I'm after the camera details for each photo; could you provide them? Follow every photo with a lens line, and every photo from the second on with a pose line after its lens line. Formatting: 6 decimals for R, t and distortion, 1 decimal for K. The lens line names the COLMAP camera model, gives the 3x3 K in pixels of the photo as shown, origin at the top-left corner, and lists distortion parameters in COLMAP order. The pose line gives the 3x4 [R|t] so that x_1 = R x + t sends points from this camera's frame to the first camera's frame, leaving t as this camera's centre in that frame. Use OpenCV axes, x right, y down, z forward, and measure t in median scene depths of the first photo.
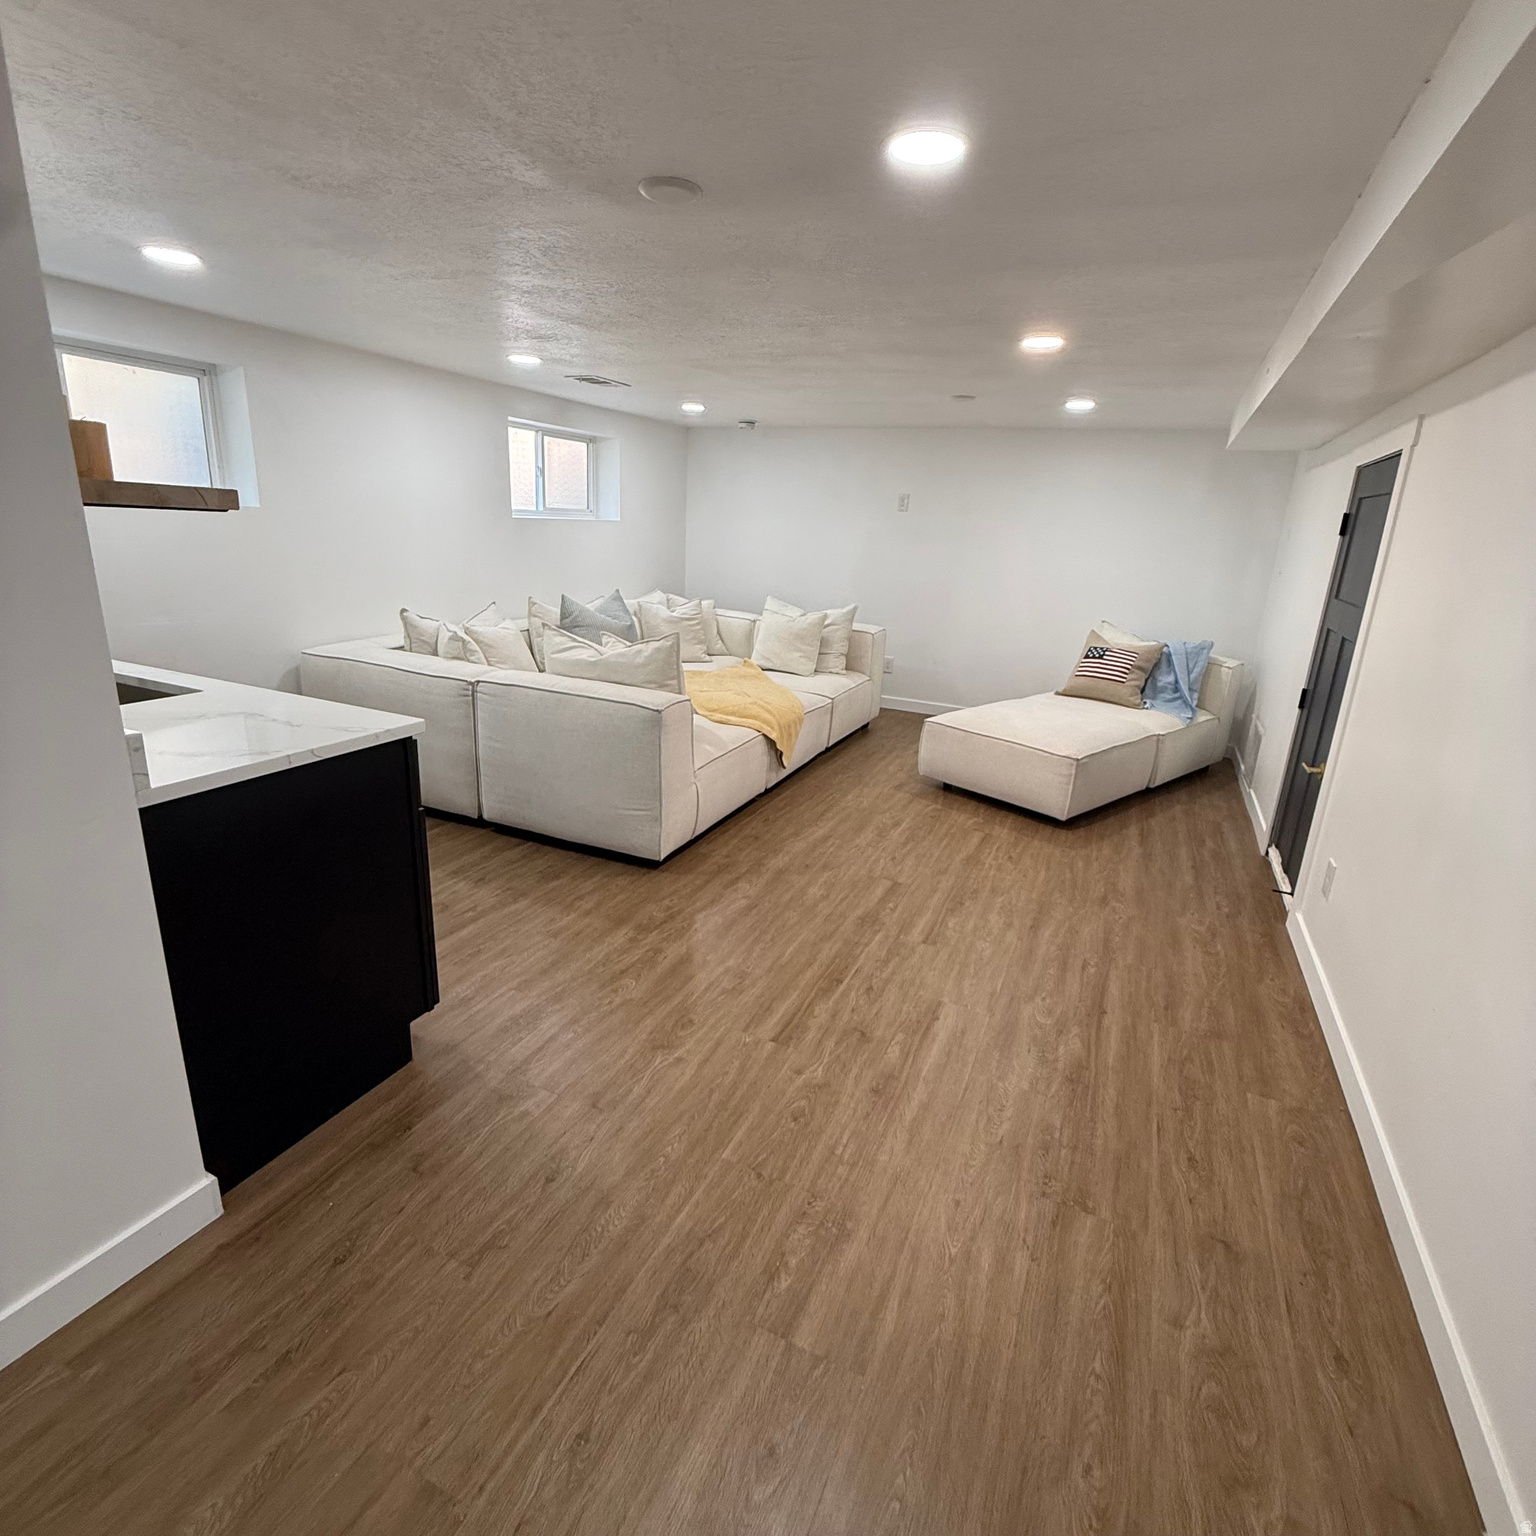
lens RADIAL K [[828.0, 0, 767.5], [0, 828.0, 763.3], [0, 0, 1]] dist [0.004038, 0.001749]
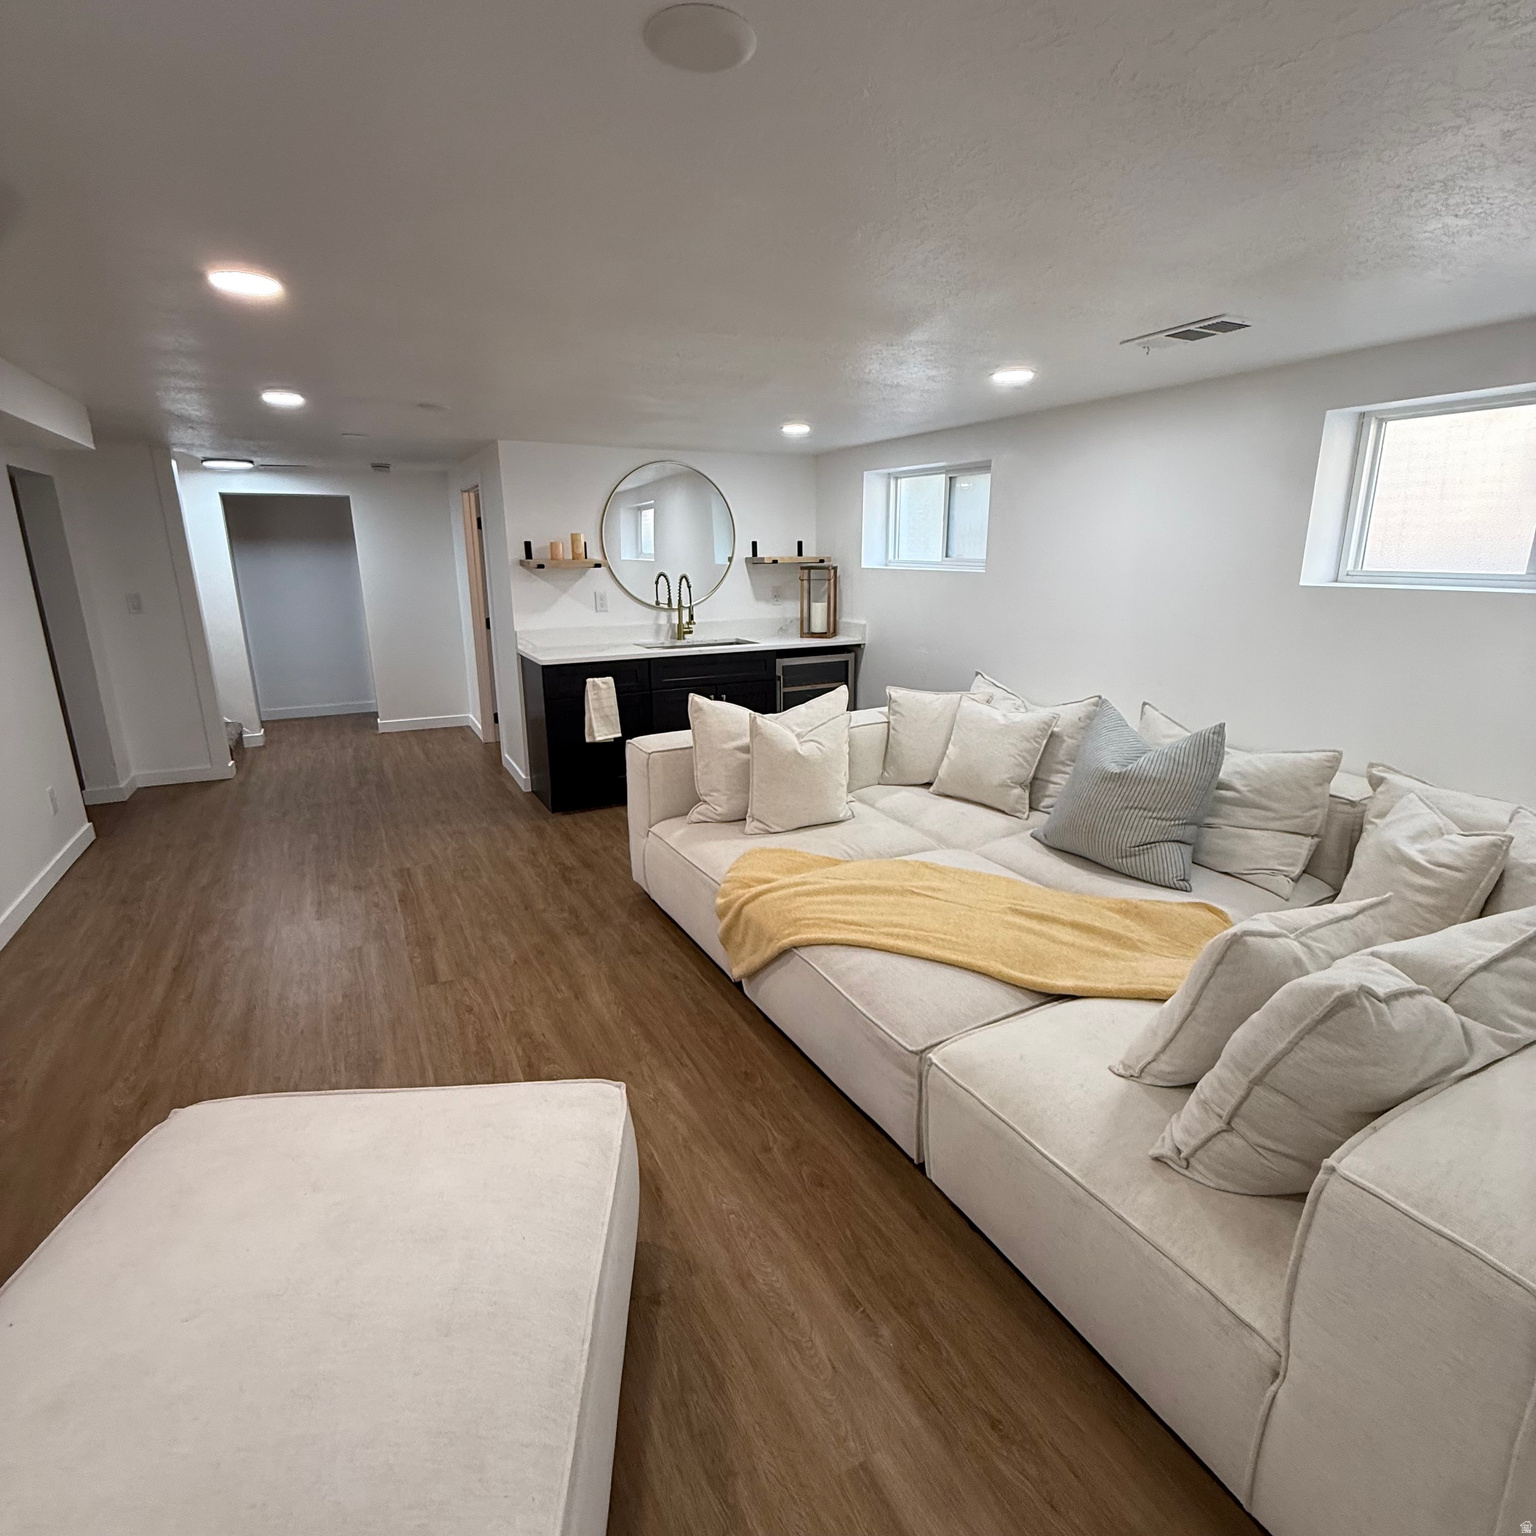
lens RADIAL K [[828.0, 0, 765.8], [0, 828.0, 771.2], [0, 0, 1]] dist [0.004038, 0.001749]
pose [[-0.620679, 0.157035, -0.768178, 0.652459], [-0.248593, 0.889776, 0.382753, -0.531830], [0.743612, 0.428530, -0.513227, 1.843319]]
